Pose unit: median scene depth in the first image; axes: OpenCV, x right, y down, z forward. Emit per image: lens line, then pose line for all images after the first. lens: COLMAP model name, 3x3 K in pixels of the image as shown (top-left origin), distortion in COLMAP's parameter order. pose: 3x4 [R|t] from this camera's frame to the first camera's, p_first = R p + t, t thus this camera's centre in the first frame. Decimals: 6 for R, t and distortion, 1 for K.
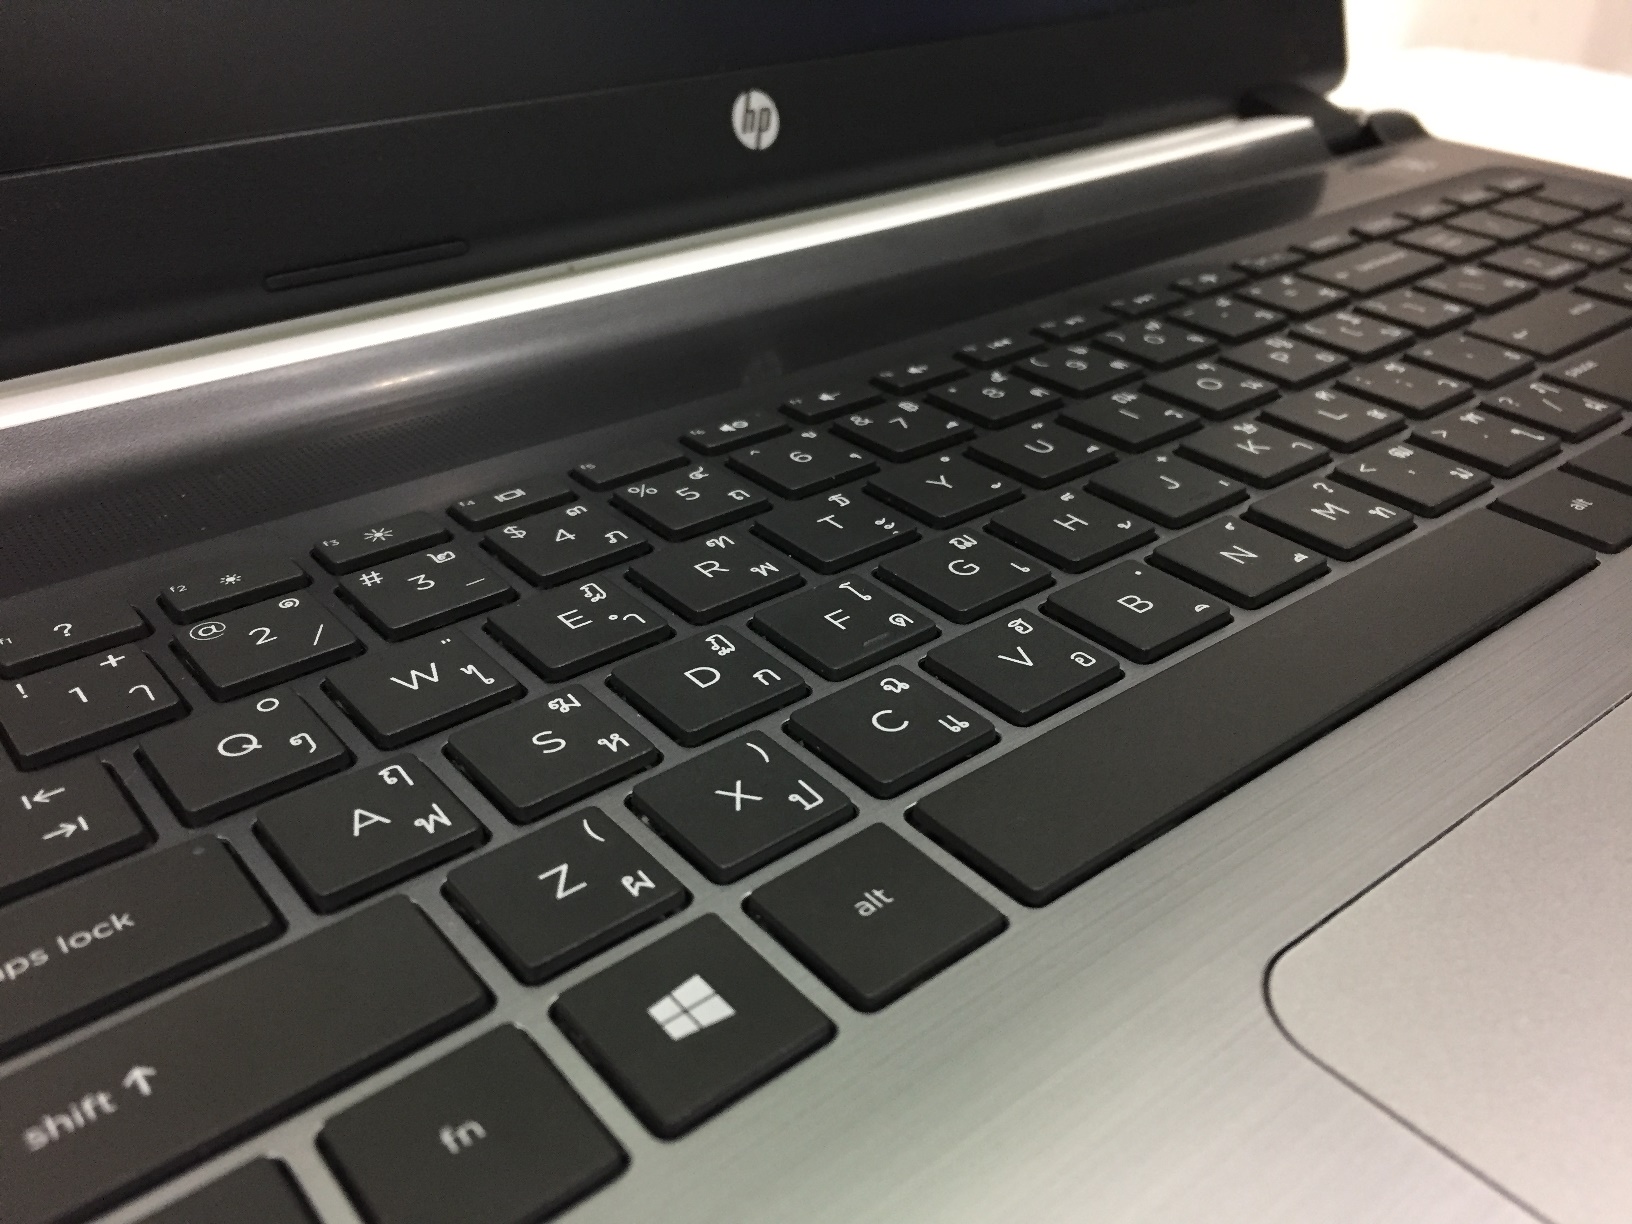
lens RADIAL K [[1459.3, 0, 807.6], [0, 1459.3, 631.2], [0, 0, 1]] dist [0.015029, -0.077288]
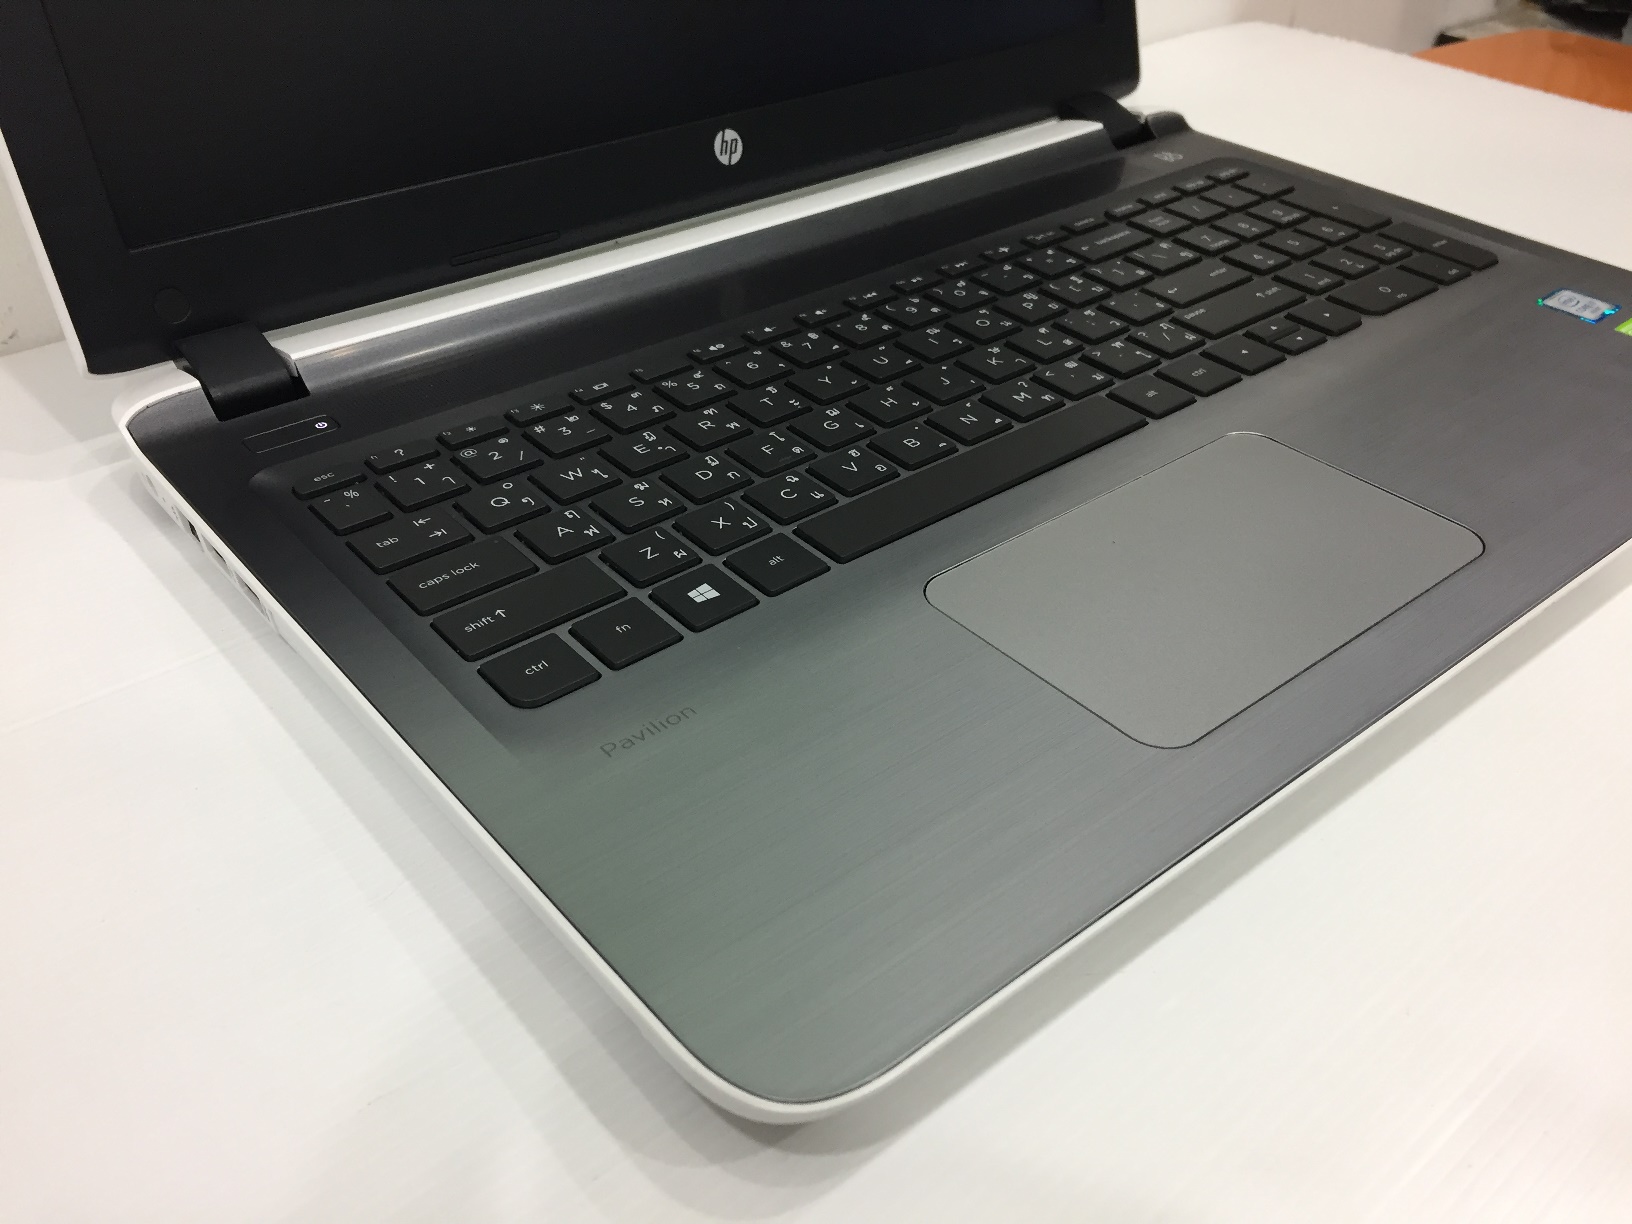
lens RADIAL K [[1459.3, 0, 826.6], [0, 1459.3, 597.6], [0, 0, 1]] dist [0.015029, -0.077288]
pose [[0.999557, 0.000773, 0.029768, 0.037246], [-0.002941, 0.997339, 0.072839, 0.044253], [-0.029633, -0.072894, 0.996899, -0.958503]]
